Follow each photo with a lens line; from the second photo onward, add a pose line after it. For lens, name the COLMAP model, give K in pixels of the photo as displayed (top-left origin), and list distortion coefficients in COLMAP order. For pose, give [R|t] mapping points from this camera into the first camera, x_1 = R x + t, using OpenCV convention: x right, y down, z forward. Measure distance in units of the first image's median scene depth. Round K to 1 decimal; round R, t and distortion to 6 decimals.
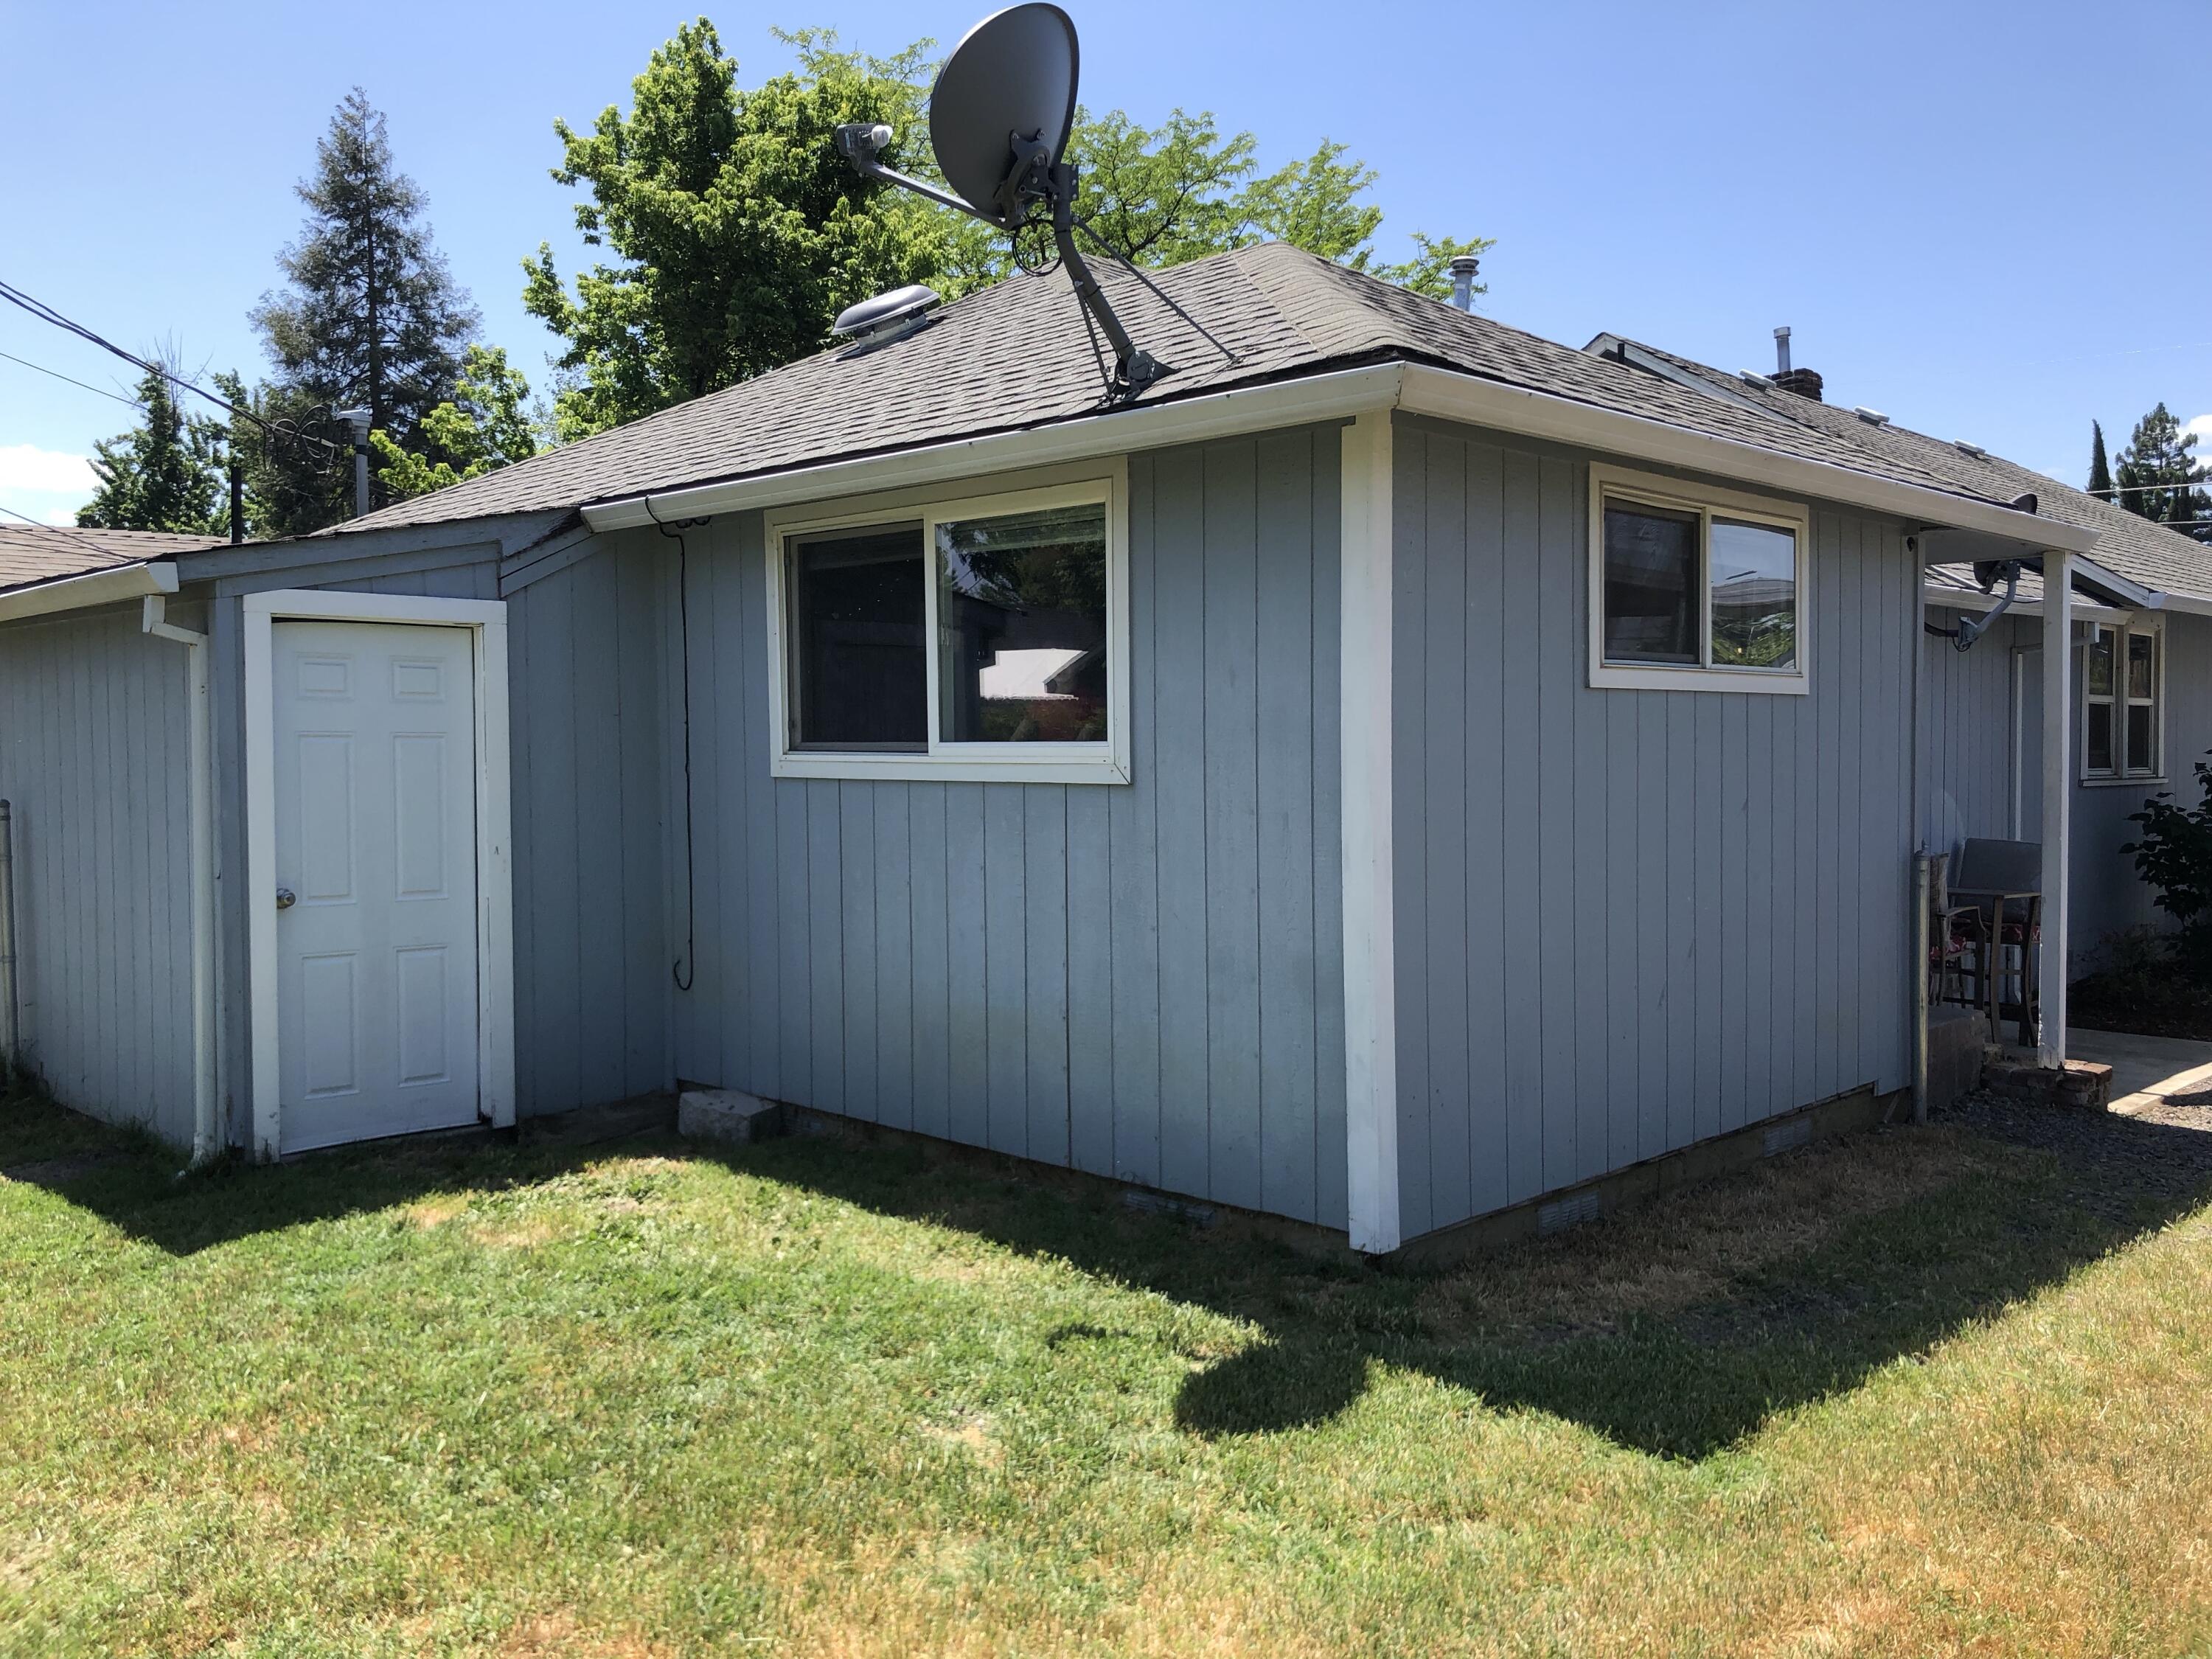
lens RADIAL K [[1833.4, 0, 1102.1], [0, 1833.4, 834.1], [0, 0, 1]] dist [0.066892, -0.090496]
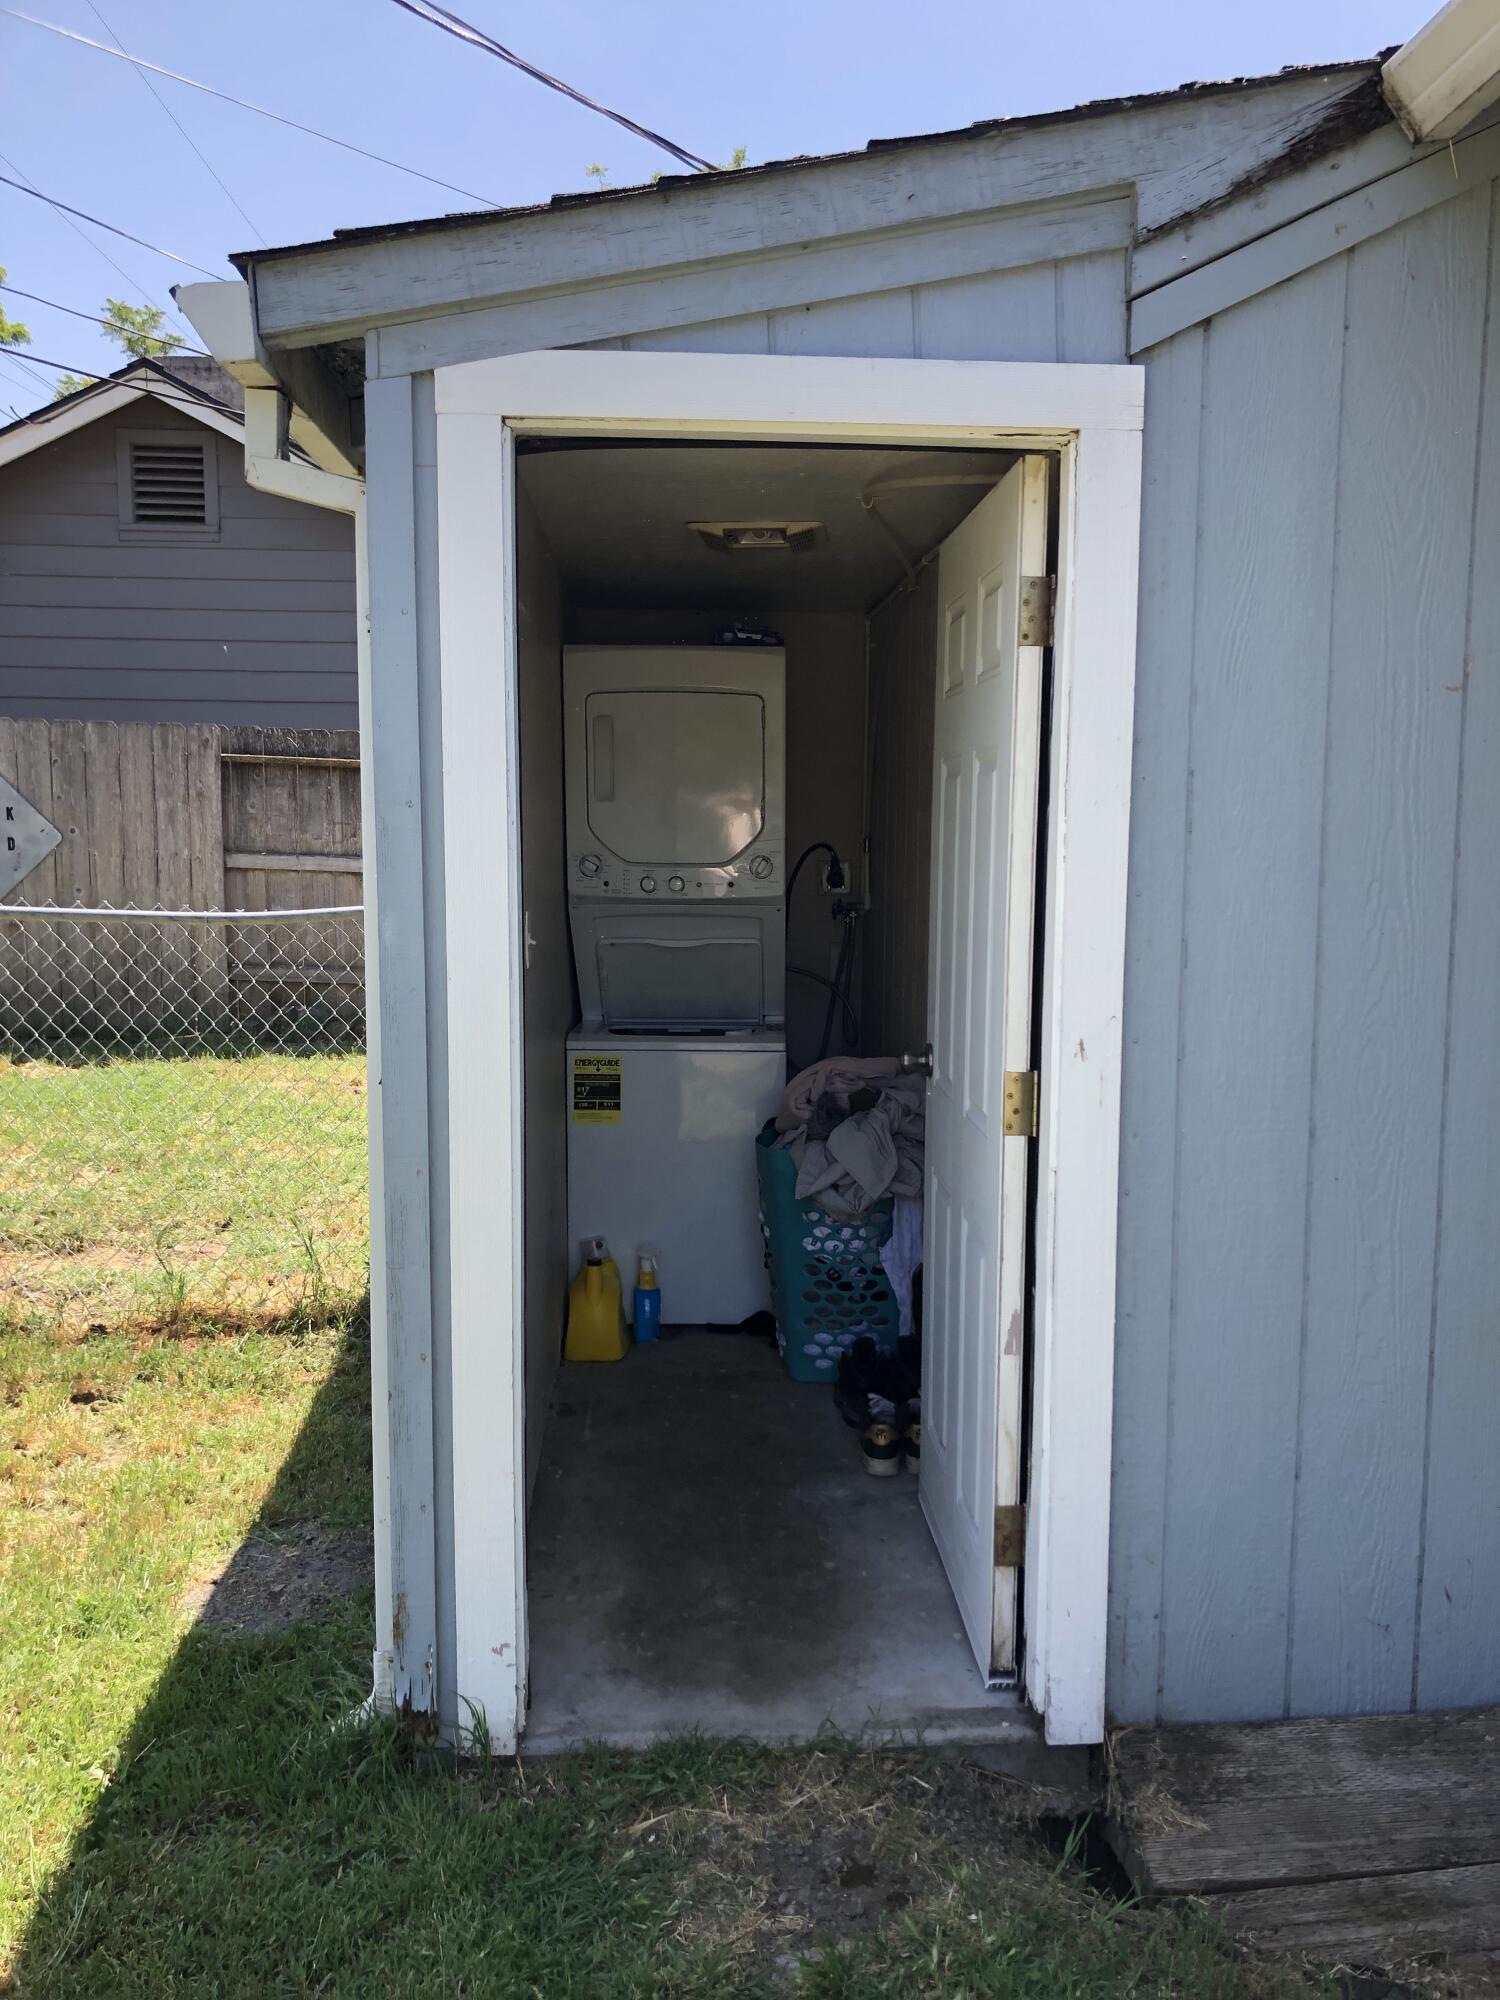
lens RADIAL K [[1657.7, 0, 754.2], [0, 1657.7, 1000.5], [0, 0, 1]] dist [0.066892, -0.090496]
pose [[0.746819, 0.082574, -0.659881, -0.052239], [-0.037144, 0.995892, 0.082583, -0.008755], [0.663989, -0.037164, 0.746818, 0.238354]]
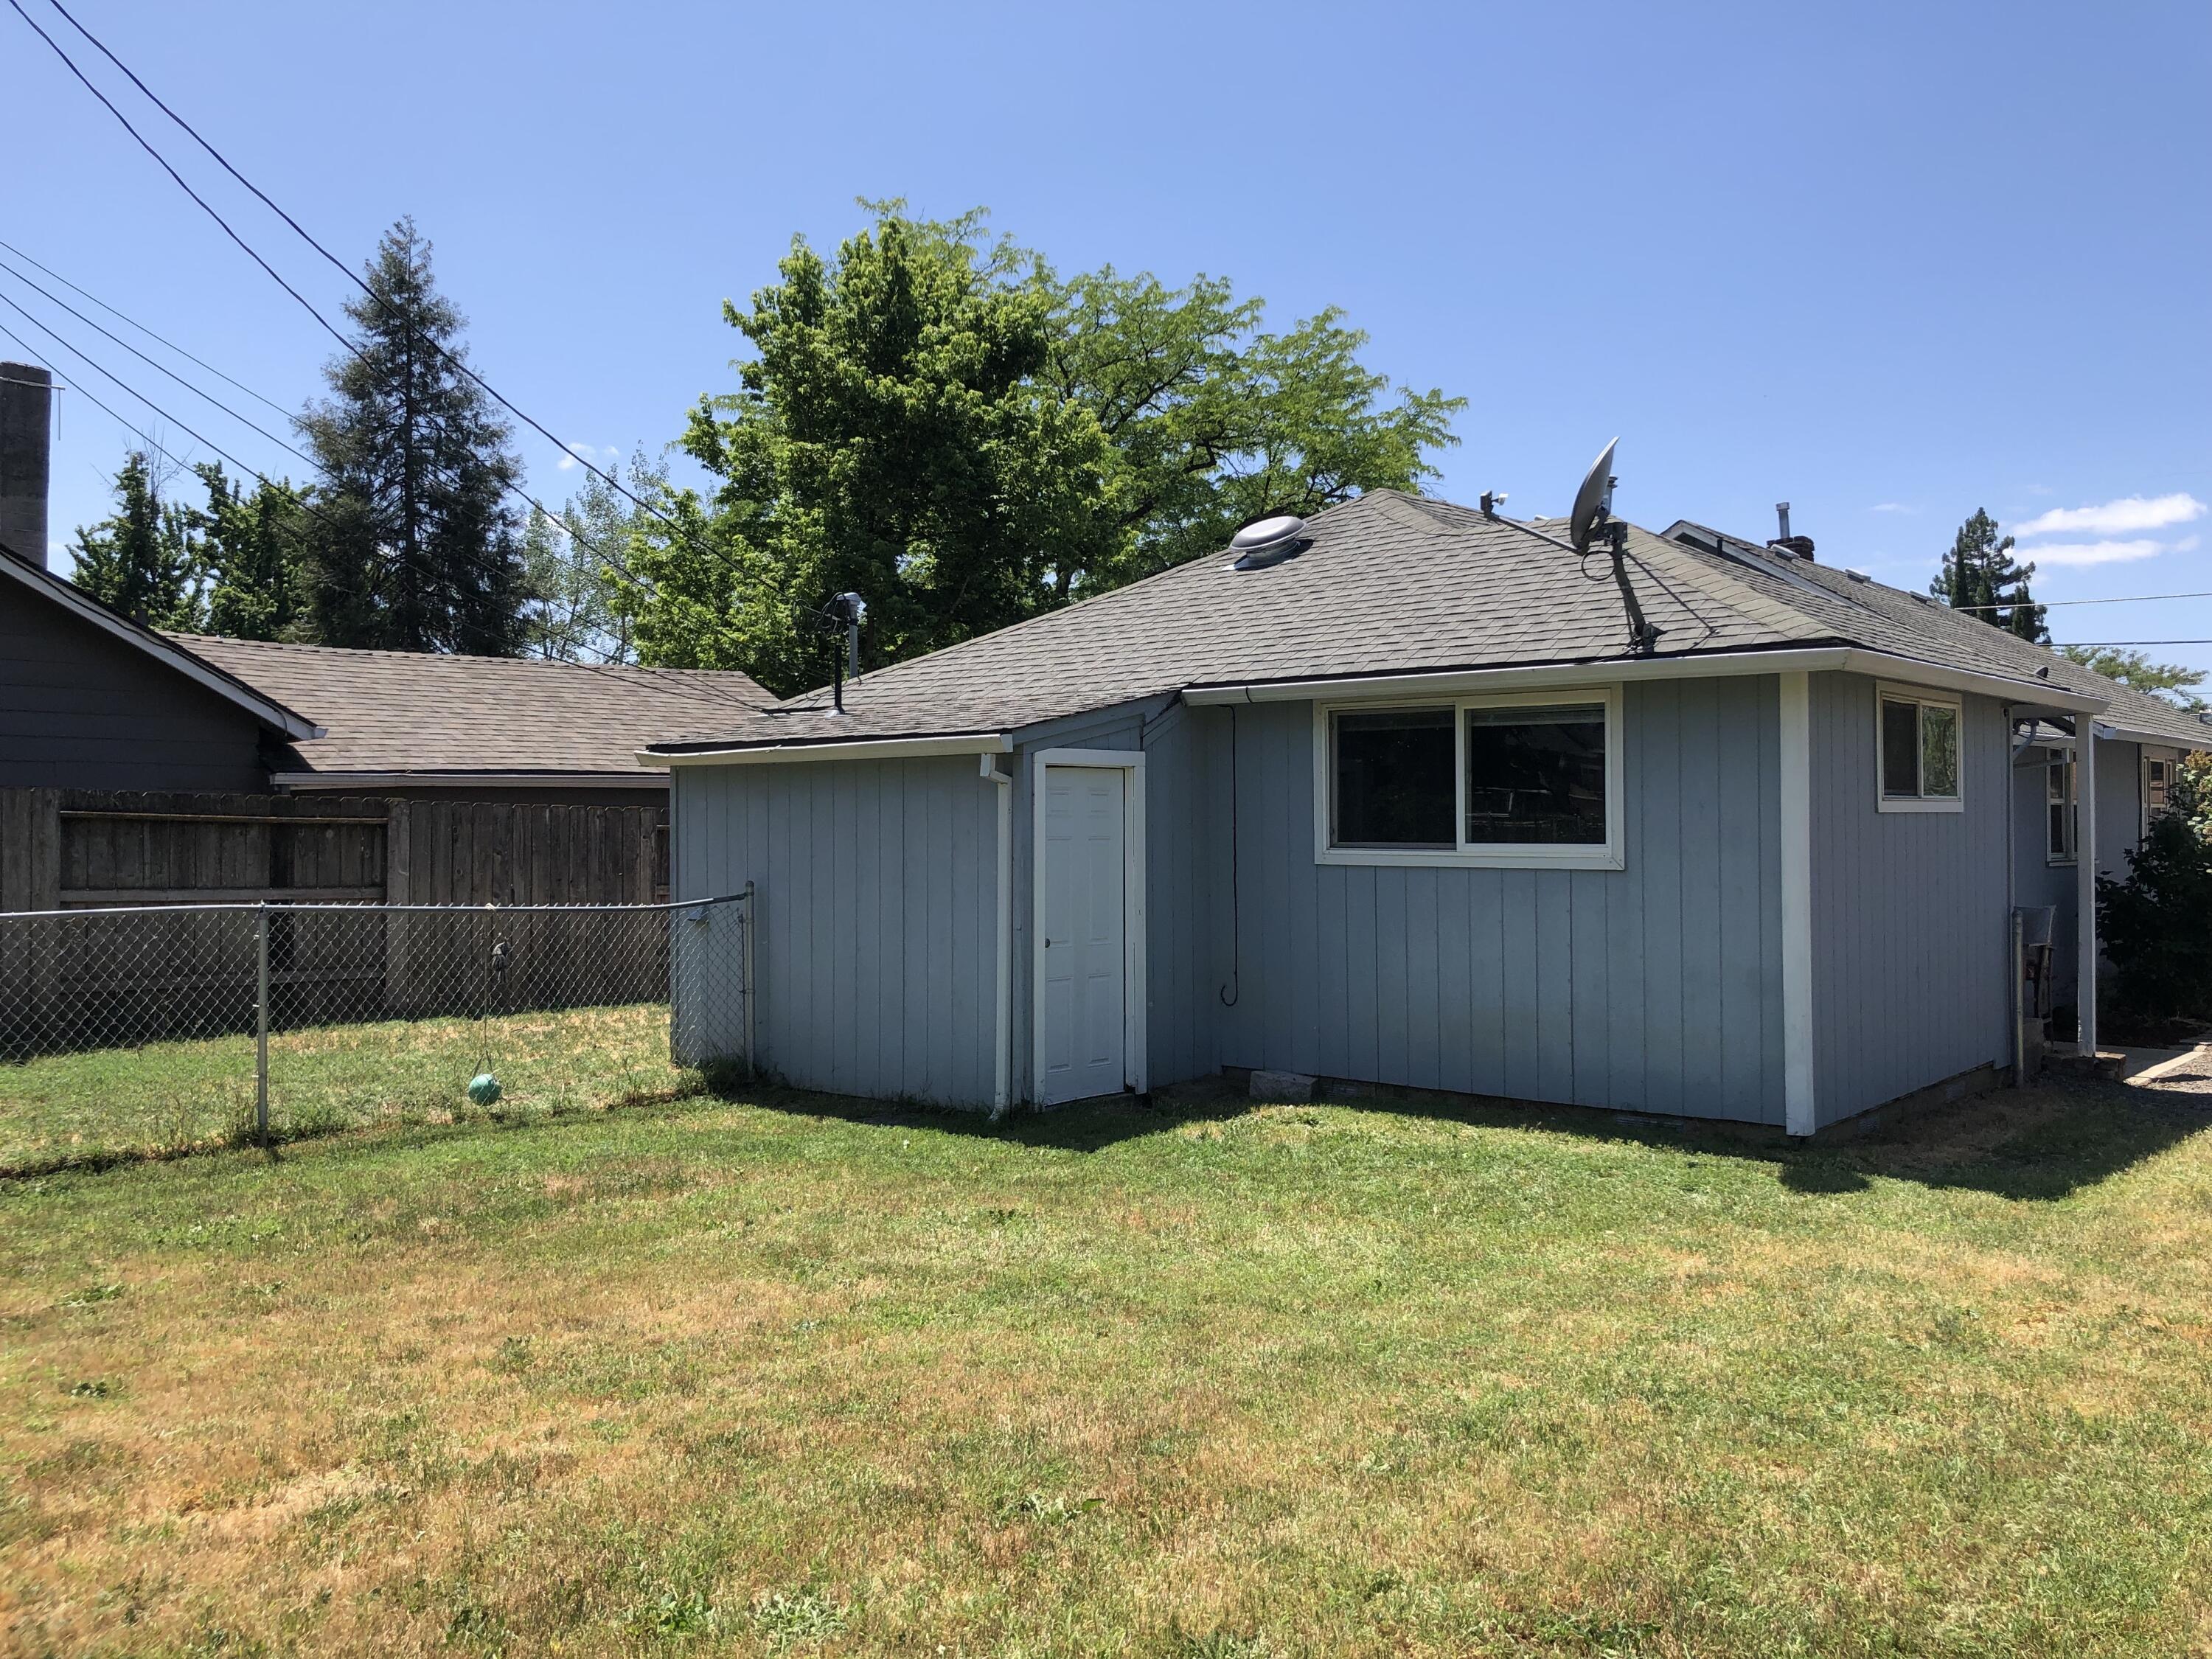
lens RADIAL K [[1833.4, 0, 1101.6], [0, 1833.4, 835.5], [0, 0, 1]] dist [0.066892, -0.090496]
pose [[0.996773, 0.000003, 0.080276, -0.163376], [0.003132, 0.999237, -0.038932, 0.001420], [-0.080215, 0.039057, 0.996012, -0.177307]]
